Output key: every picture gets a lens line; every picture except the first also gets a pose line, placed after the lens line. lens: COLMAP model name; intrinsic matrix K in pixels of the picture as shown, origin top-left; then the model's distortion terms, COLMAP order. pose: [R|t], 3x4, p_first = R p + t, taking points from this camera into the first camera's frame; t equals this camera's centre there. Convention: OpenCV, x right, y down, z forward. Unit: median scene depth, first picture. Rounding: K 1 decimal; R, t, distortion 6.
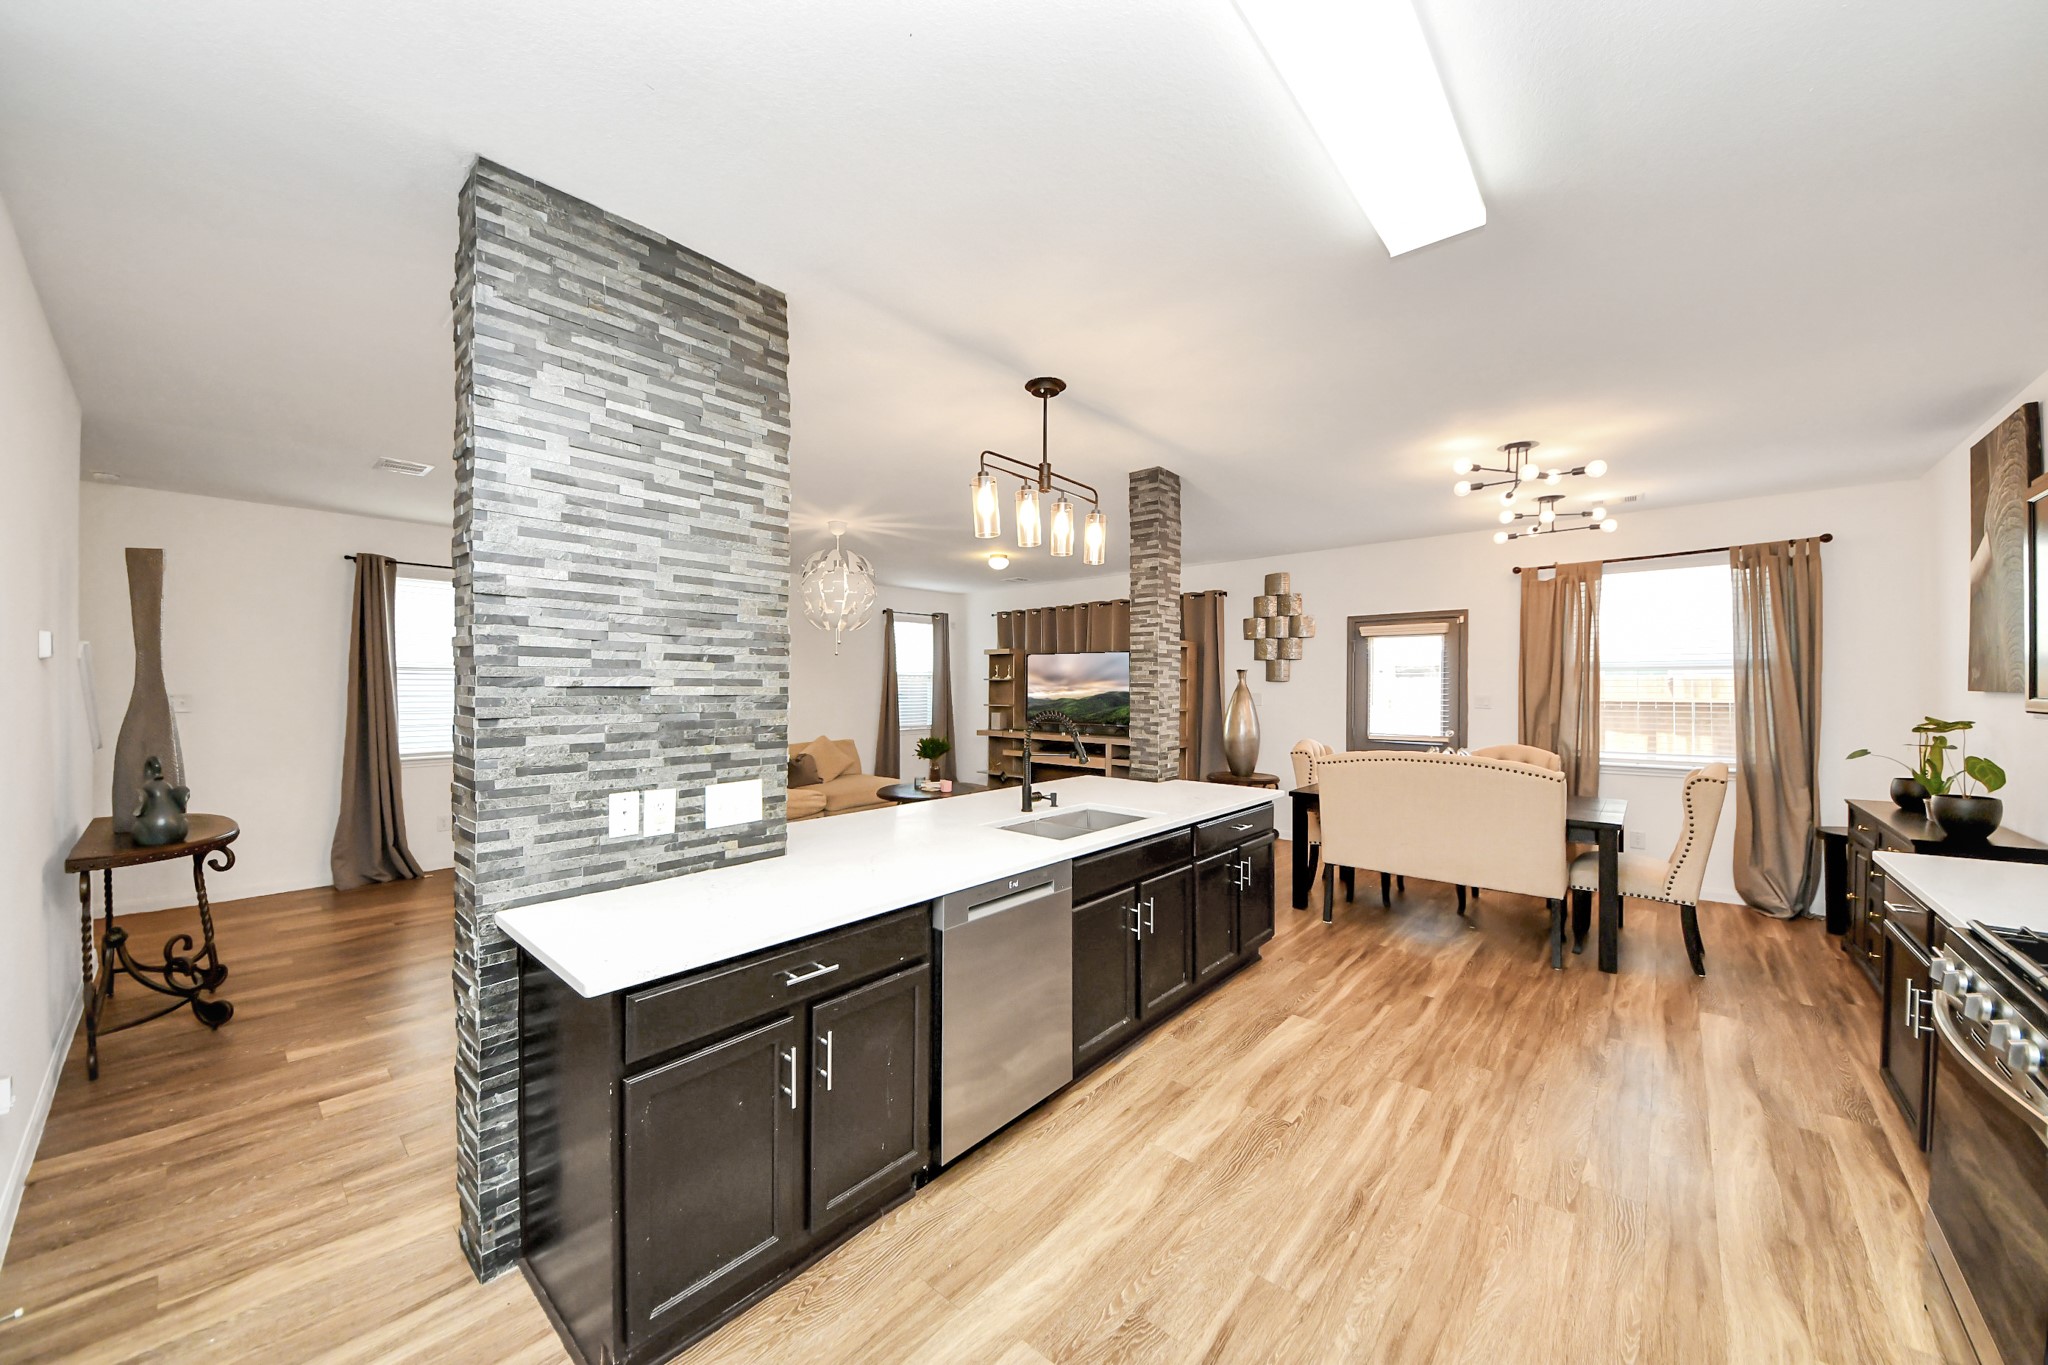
lens RADIAL K [[729.3, 0, 1013.9], [0, 729.3, 687.9], [0, 0, 1]] dist [0.048210, -0.031918]
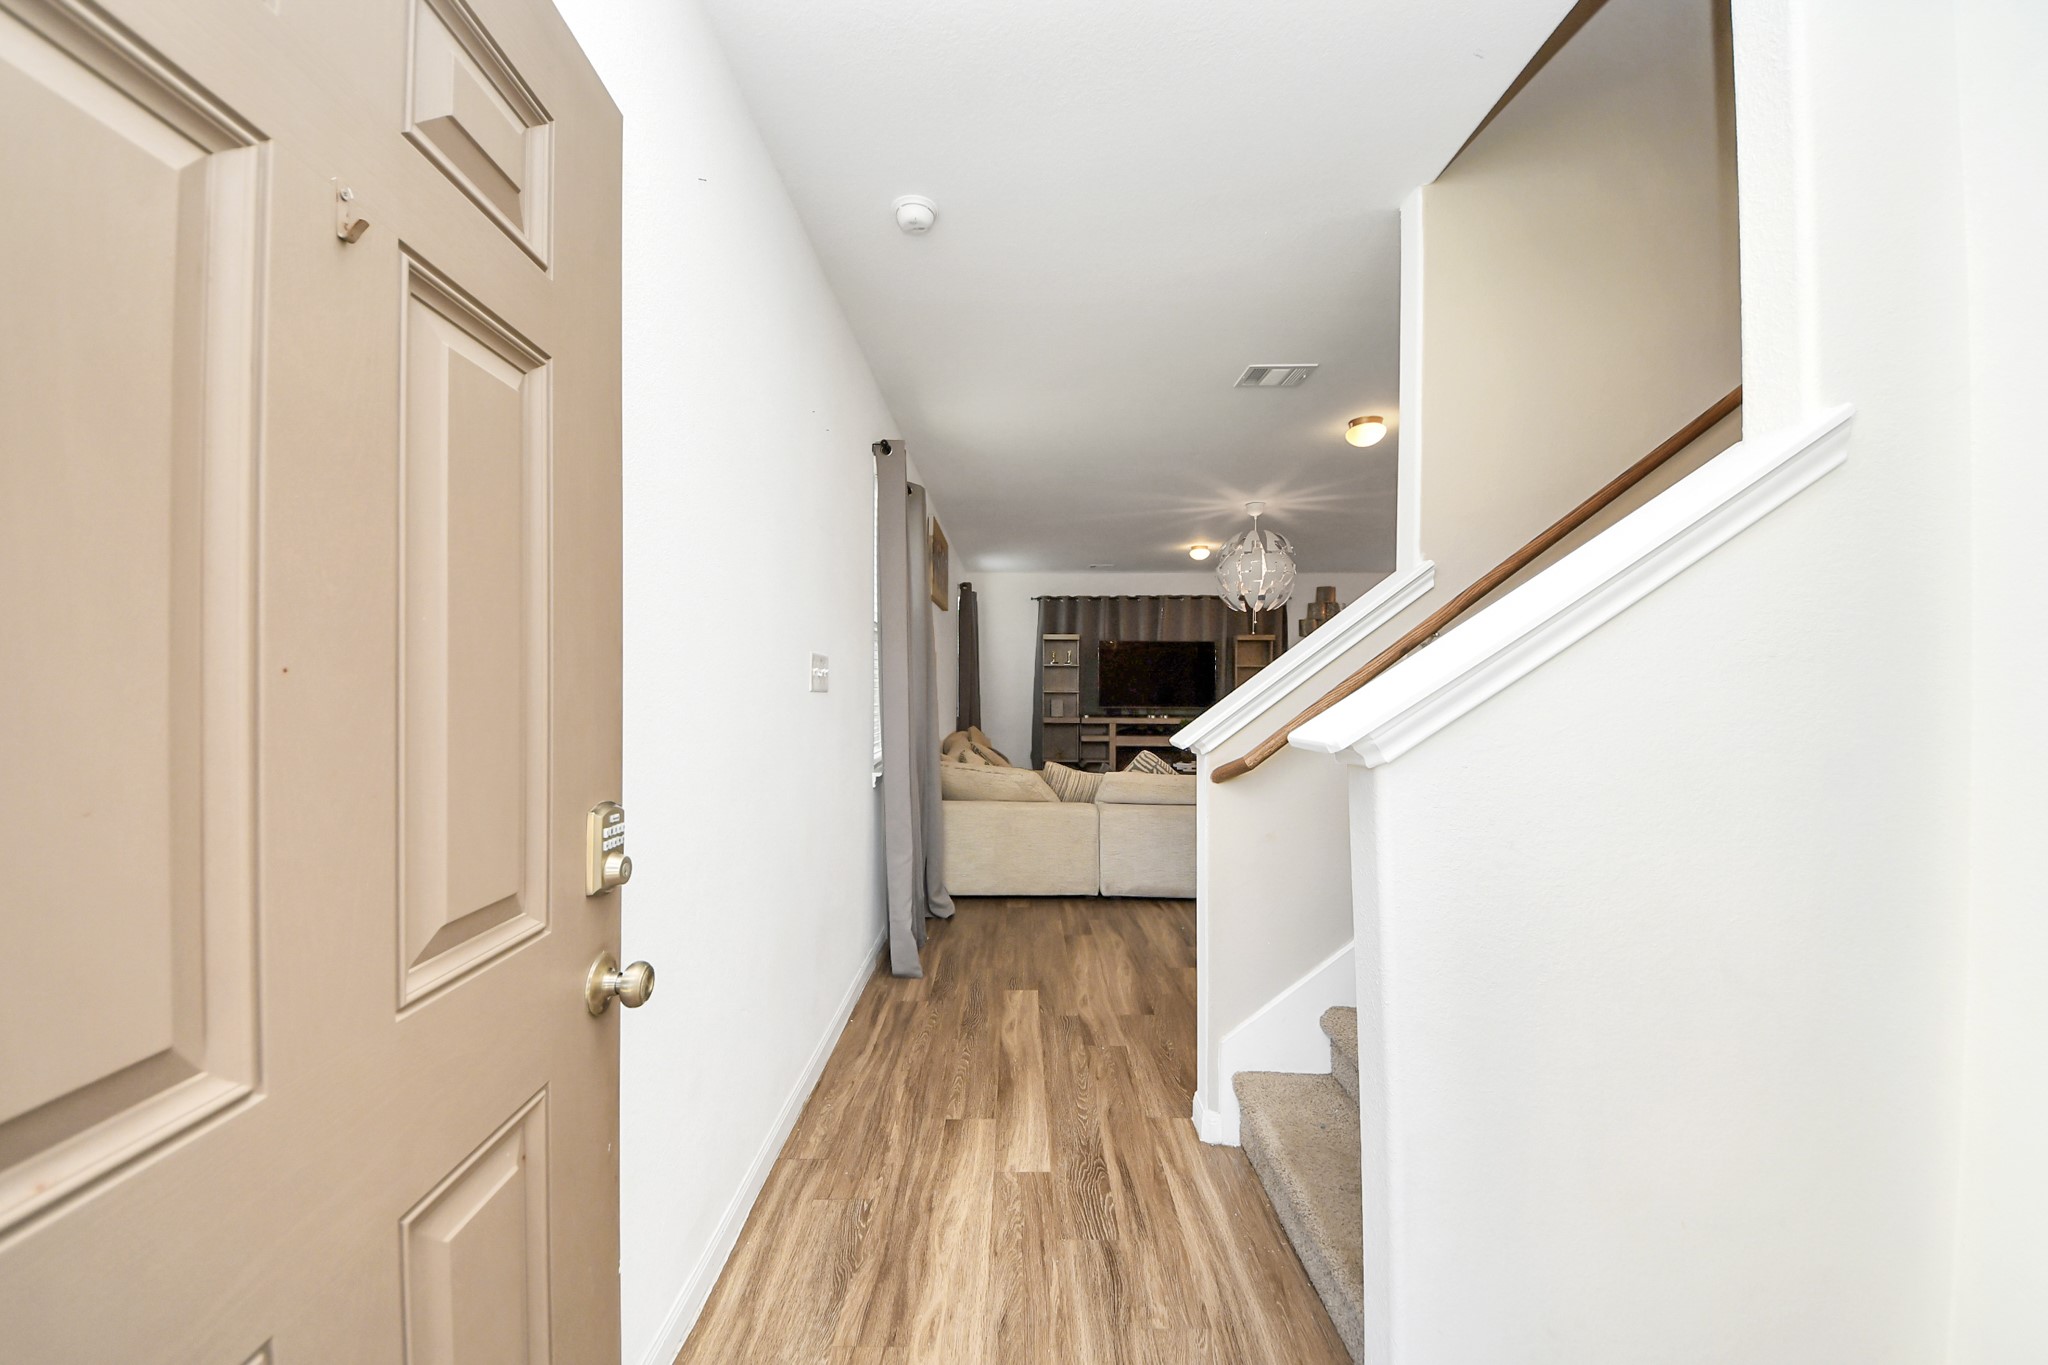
lens RADIAL K [[761.5, 0, 1016.1], [0, 761.5, 693.2], [0, 0, 1]] dist [0.029588, -0.026032]
pose [[0.748695, -0.007735, 0.662869, -1.864719], [-0.000721, 0.999922, 0.012483, 0.033368], [-0.662914, -0.009824, 0.748631, 0.672280]]
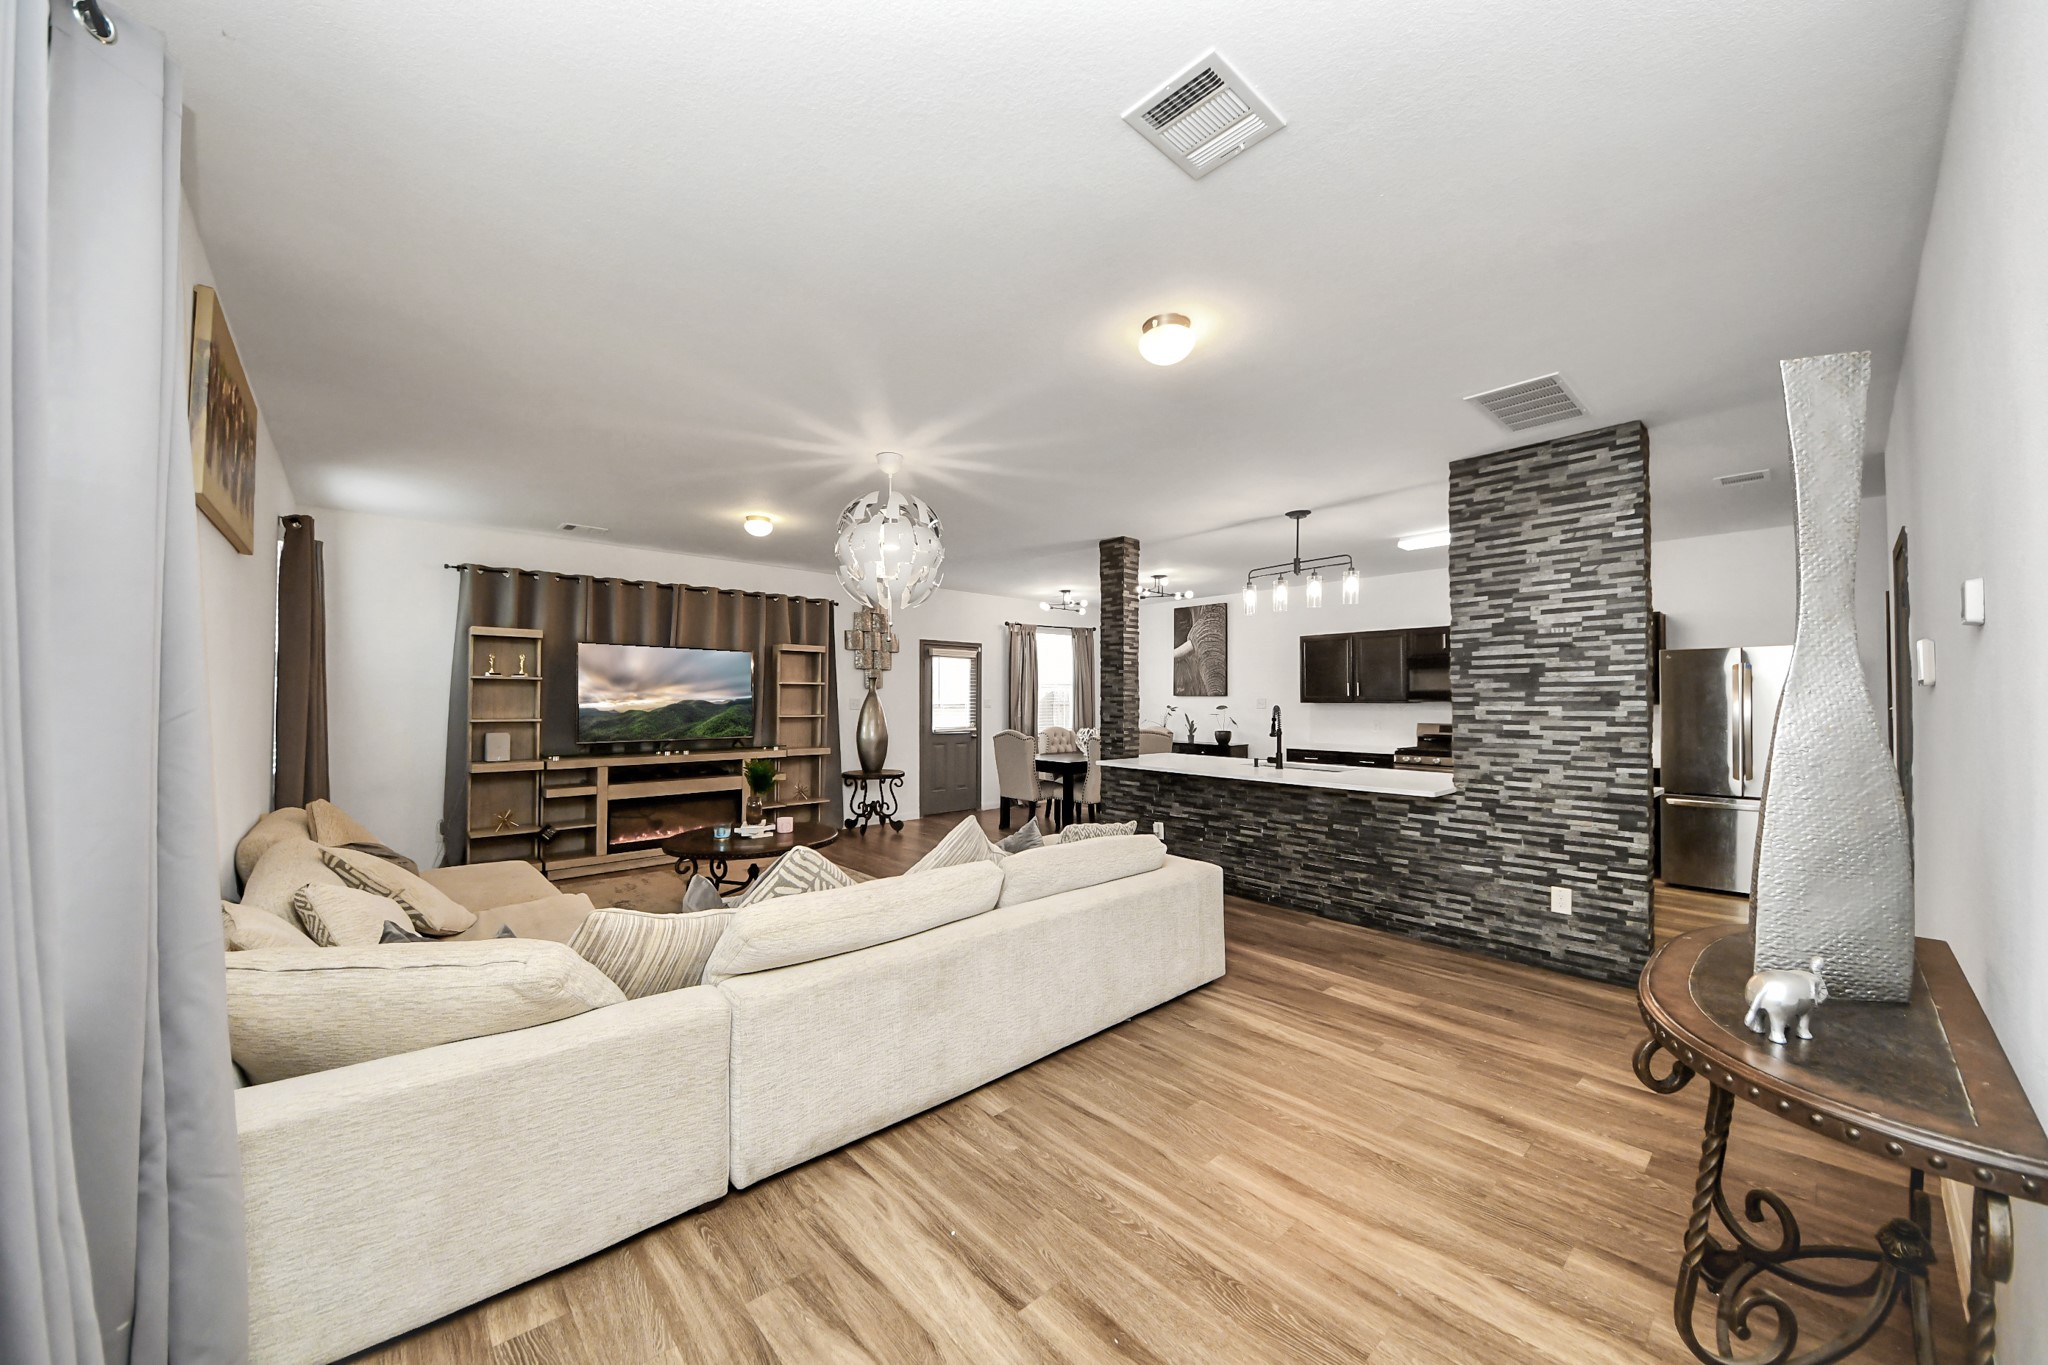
lens RADIAL K [[718.7, 0, 1014.9], [0, 718.7, 686.2], [0, 0, 1]] dist [0.045340, -0.030097]
pose [[0.117744, 0.016820, 0.992901, -1.446314], [0.001071, 0.999854, -0.017064, 0.015056], [-0.993043, 0.003072, 0.117709, 1.252207]]
